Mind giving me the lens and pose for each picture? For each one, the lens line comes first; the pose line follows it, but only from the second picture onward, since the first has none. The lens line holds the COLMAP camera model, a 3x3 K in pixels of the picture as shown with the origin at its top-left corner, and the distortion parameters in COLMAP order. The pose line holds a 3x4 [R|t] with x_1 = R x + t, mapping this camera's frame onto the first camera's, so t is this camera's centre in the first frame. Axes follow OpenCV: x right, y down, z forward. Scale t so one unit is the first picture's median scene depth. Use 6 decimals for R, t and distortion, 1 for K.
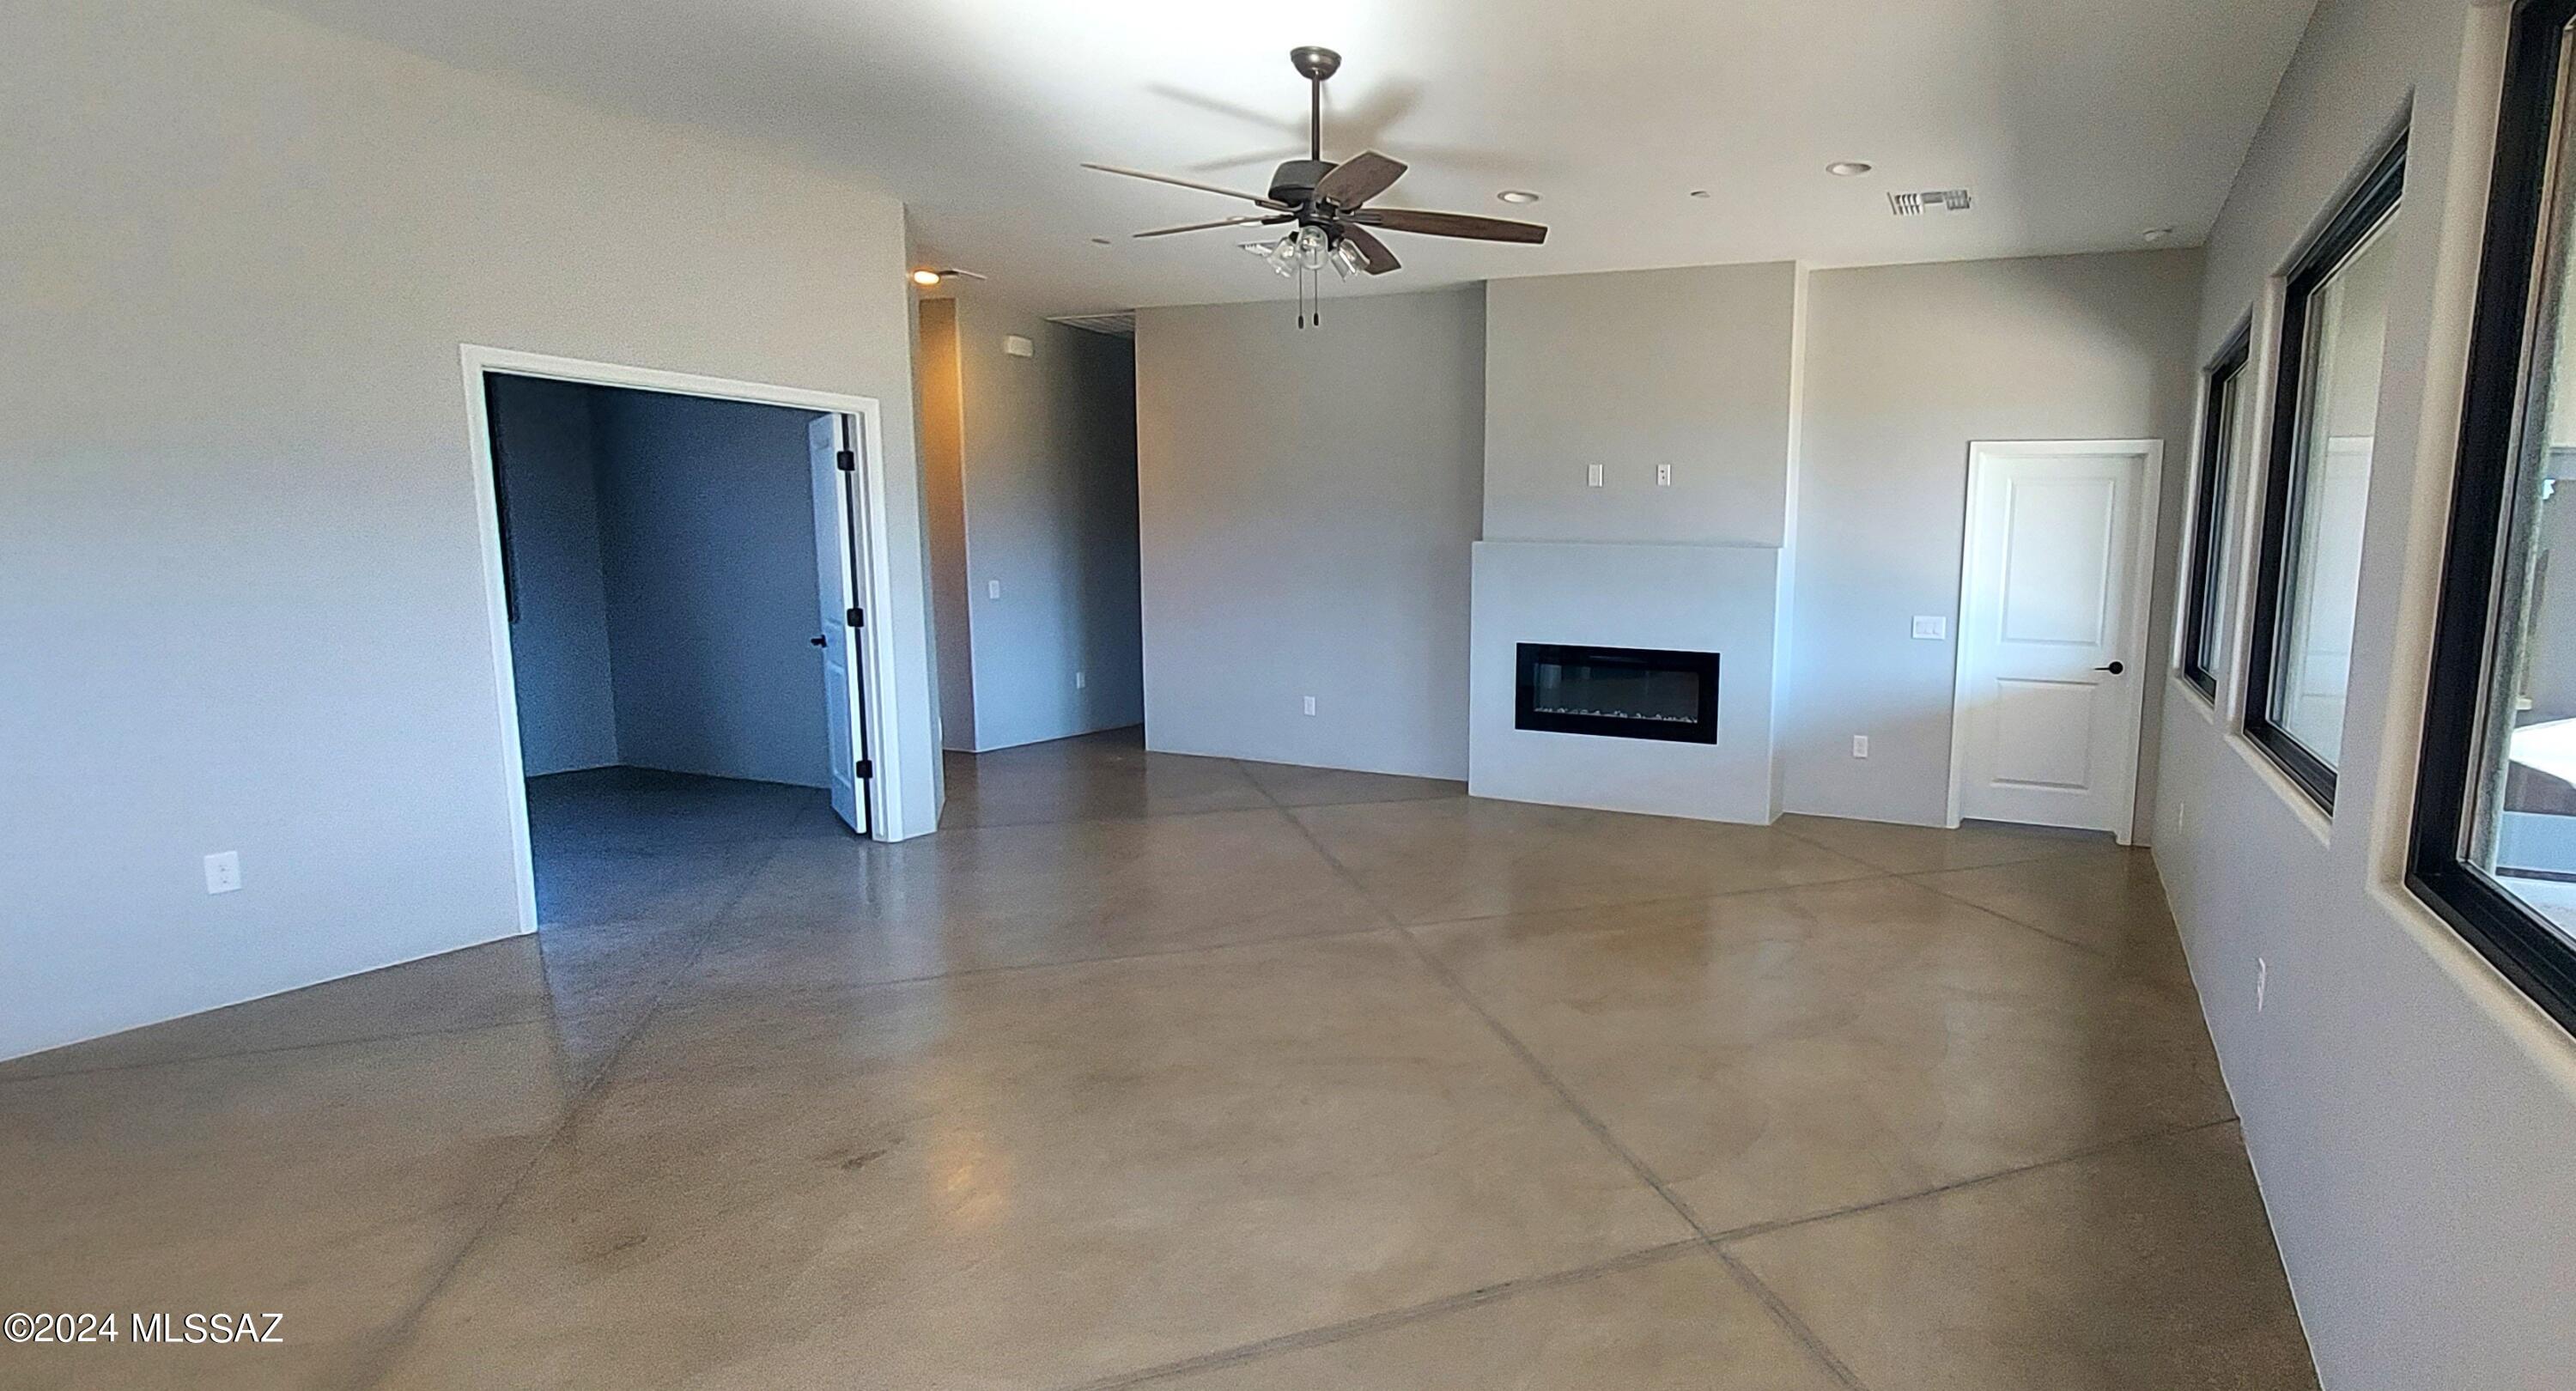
lens RADIAL K [[1436.5, 0, 1284.2], [0, 1436.5, 699.2], [0, 0, 1]] dist [0.003103, 0.000006]
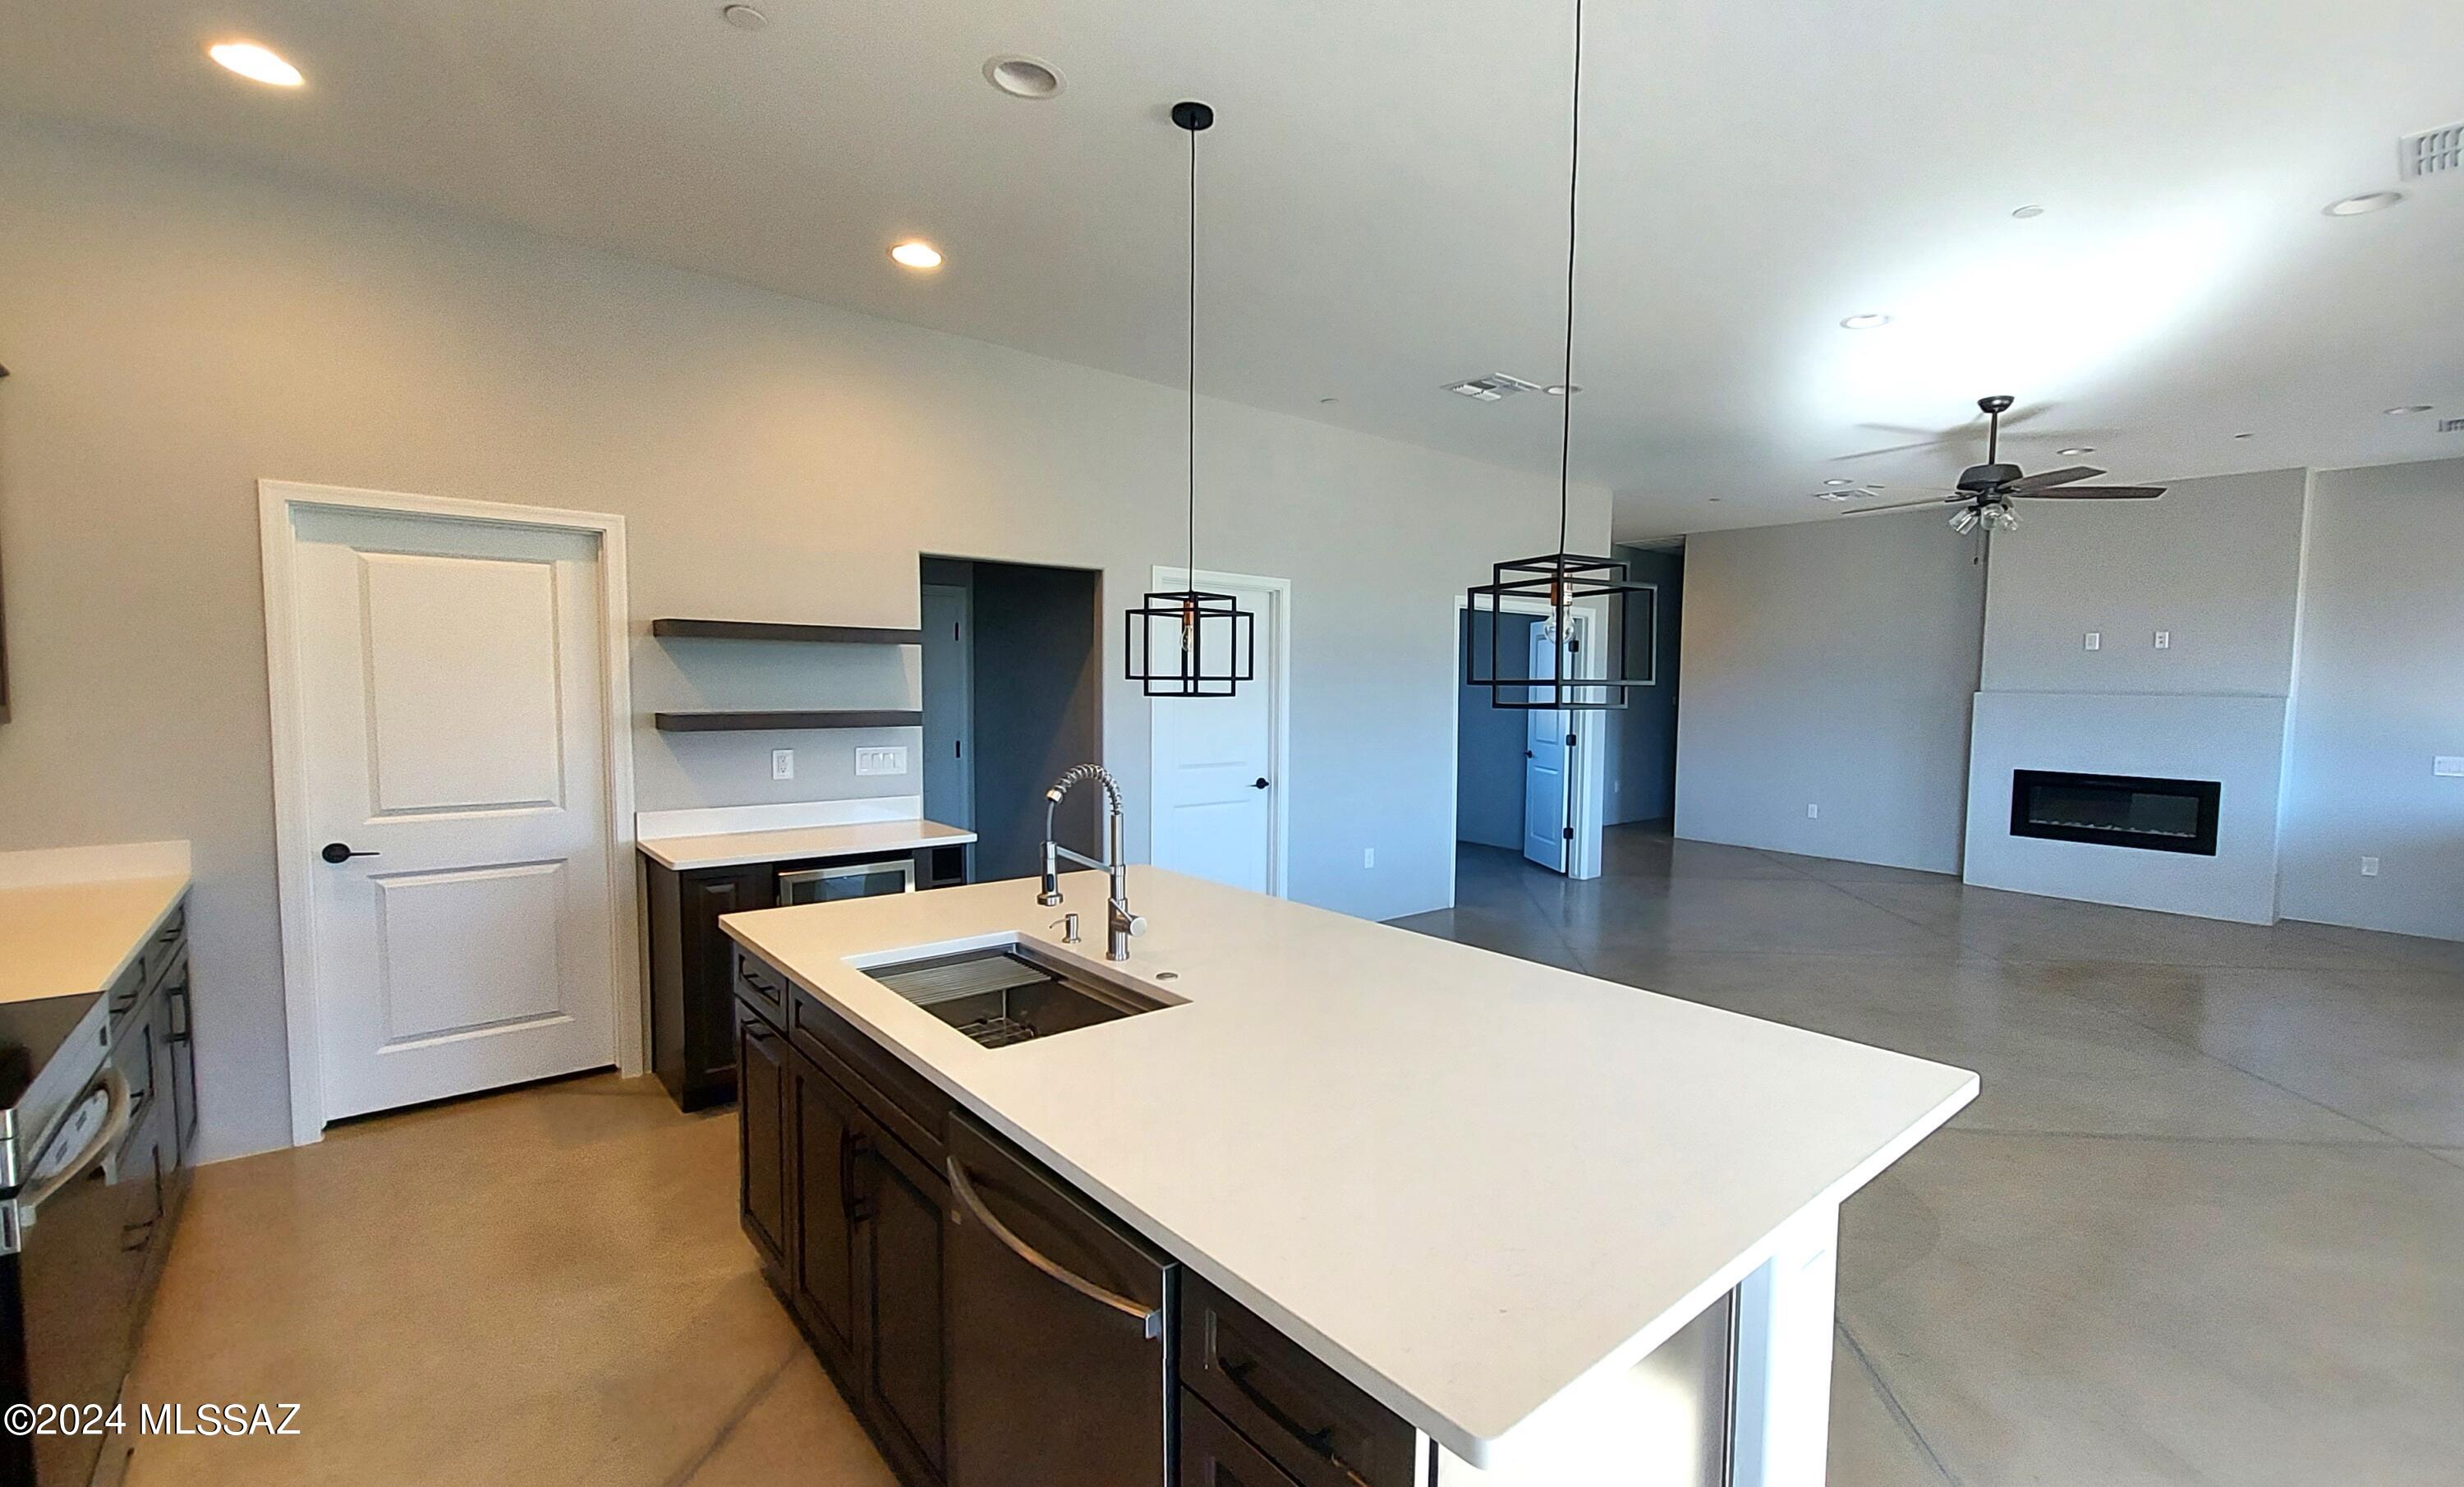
lens RADIAL K [[1014.2, 0, 1246.0], [0, 1014.2, 747.9], [0, 0, 1]] dist [0.000661, 0.000806]
pose [[0.912845, 0.021781, -0.407724, -0.106357], [-0.042445, 0.998228, -0.041704, 0.010242], [0.406093, 0.055376, 0.912152, -0.140180]]
